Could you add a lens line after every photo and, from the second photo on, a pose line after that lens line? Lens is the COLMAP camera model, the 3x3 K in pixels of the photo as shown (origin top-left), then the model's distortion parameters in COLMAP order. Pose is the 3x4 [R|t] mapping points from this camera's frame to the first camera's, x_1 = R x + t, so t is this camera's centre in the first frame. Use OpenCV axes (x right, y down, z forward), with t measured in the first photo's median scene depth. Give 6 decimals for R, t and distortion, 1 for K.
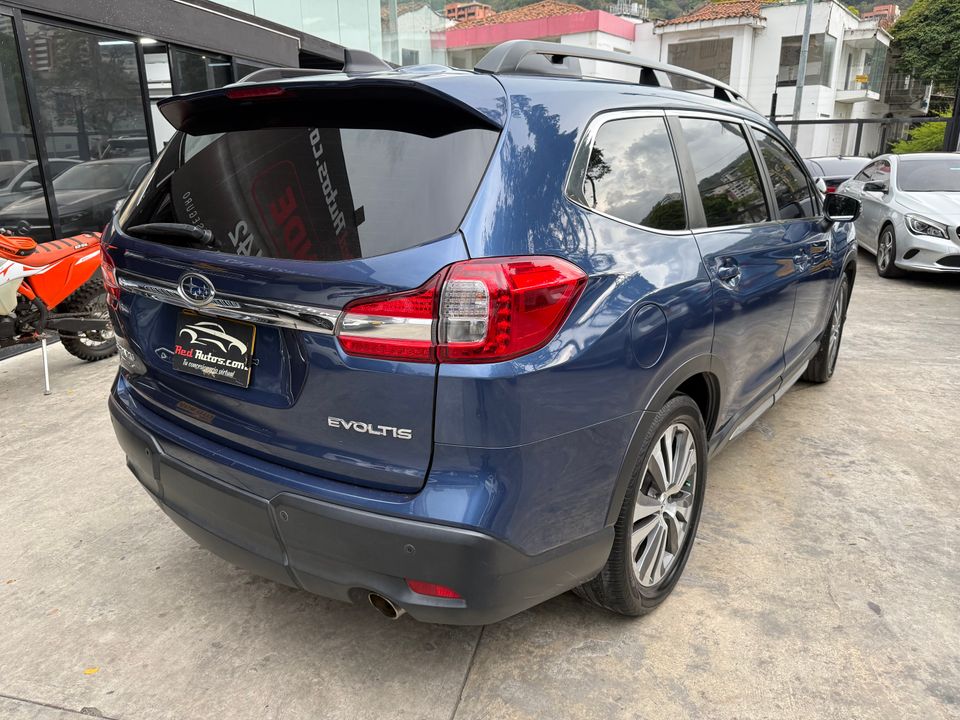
lens RADIAL K [[691.3, 0, 477.9], [0, 691.3, 361.0], [0, 0, 1]] dist [0.009402, -0.009569]
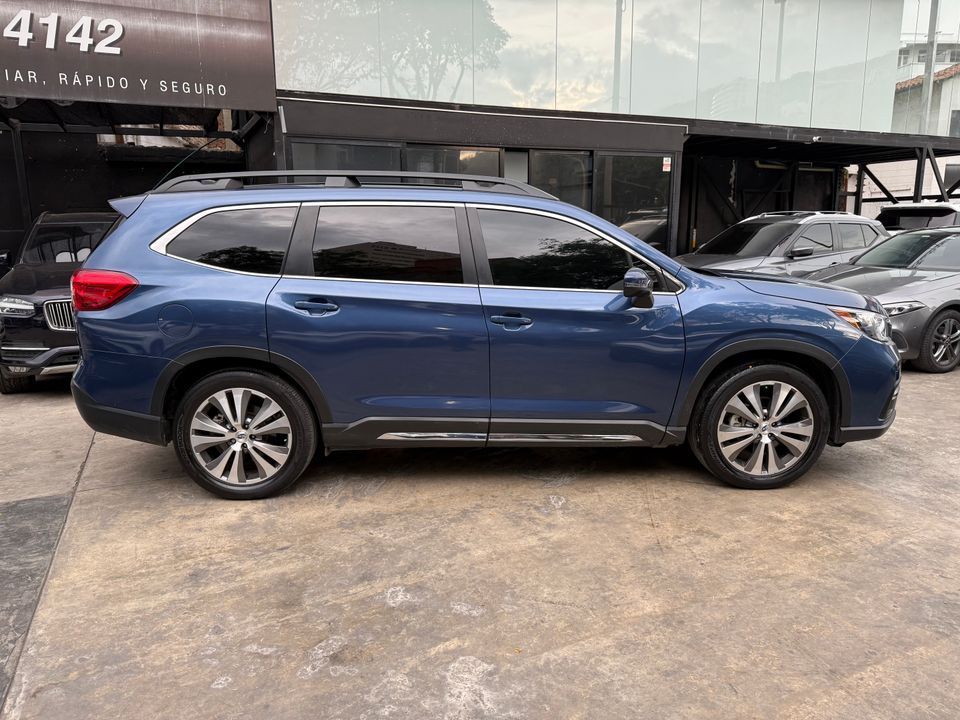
lens RADIAL K [[691.3, 0, 483.8], [0, 691.3, 357.3], [0, 0, 1]] dist [0.009402, -0.009569]
pose [[0.611292, 0.150979, -0.776871, 1.390800], [-0.225488, 0.974173, 0.011895, -0.094015], [0.758602, 0.167904, 0.629548, 0.274376]]
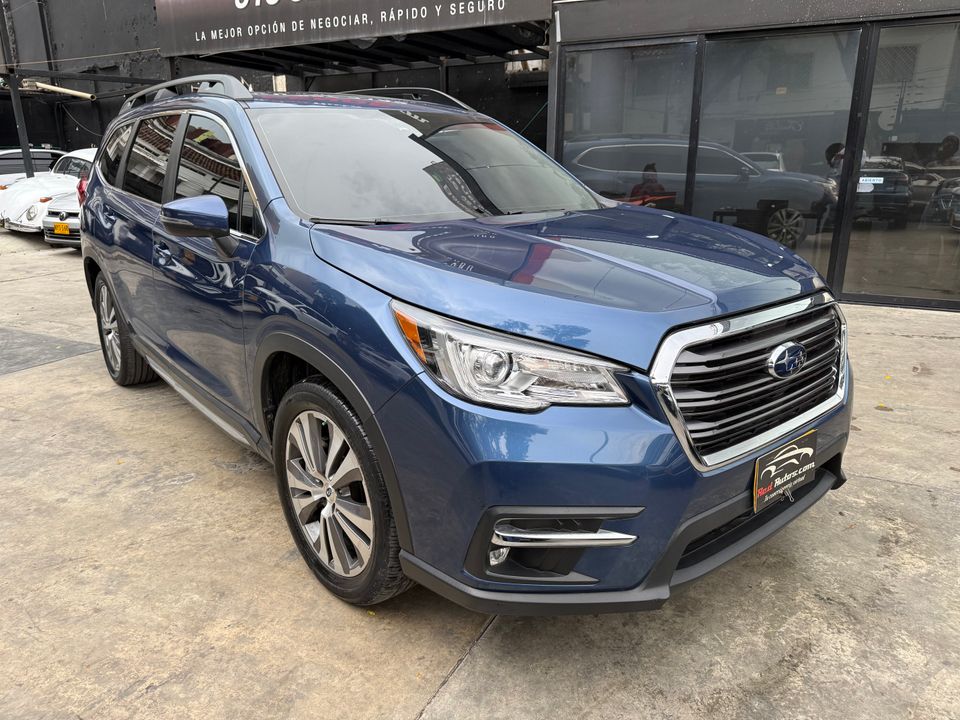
lens RADIAL K [[691.3, 0, 480.6], [0, 691.3, 357.9], [0, 0, 1]] dist [0.009402, -0.009569]
pose [[-0.254075, 0.276820, -0.926723, 1.336681], [-0.275034, 0.897930, 0.343624, -0.484884], [0.927255, 0.342186, -0.152007, 1.675374]]
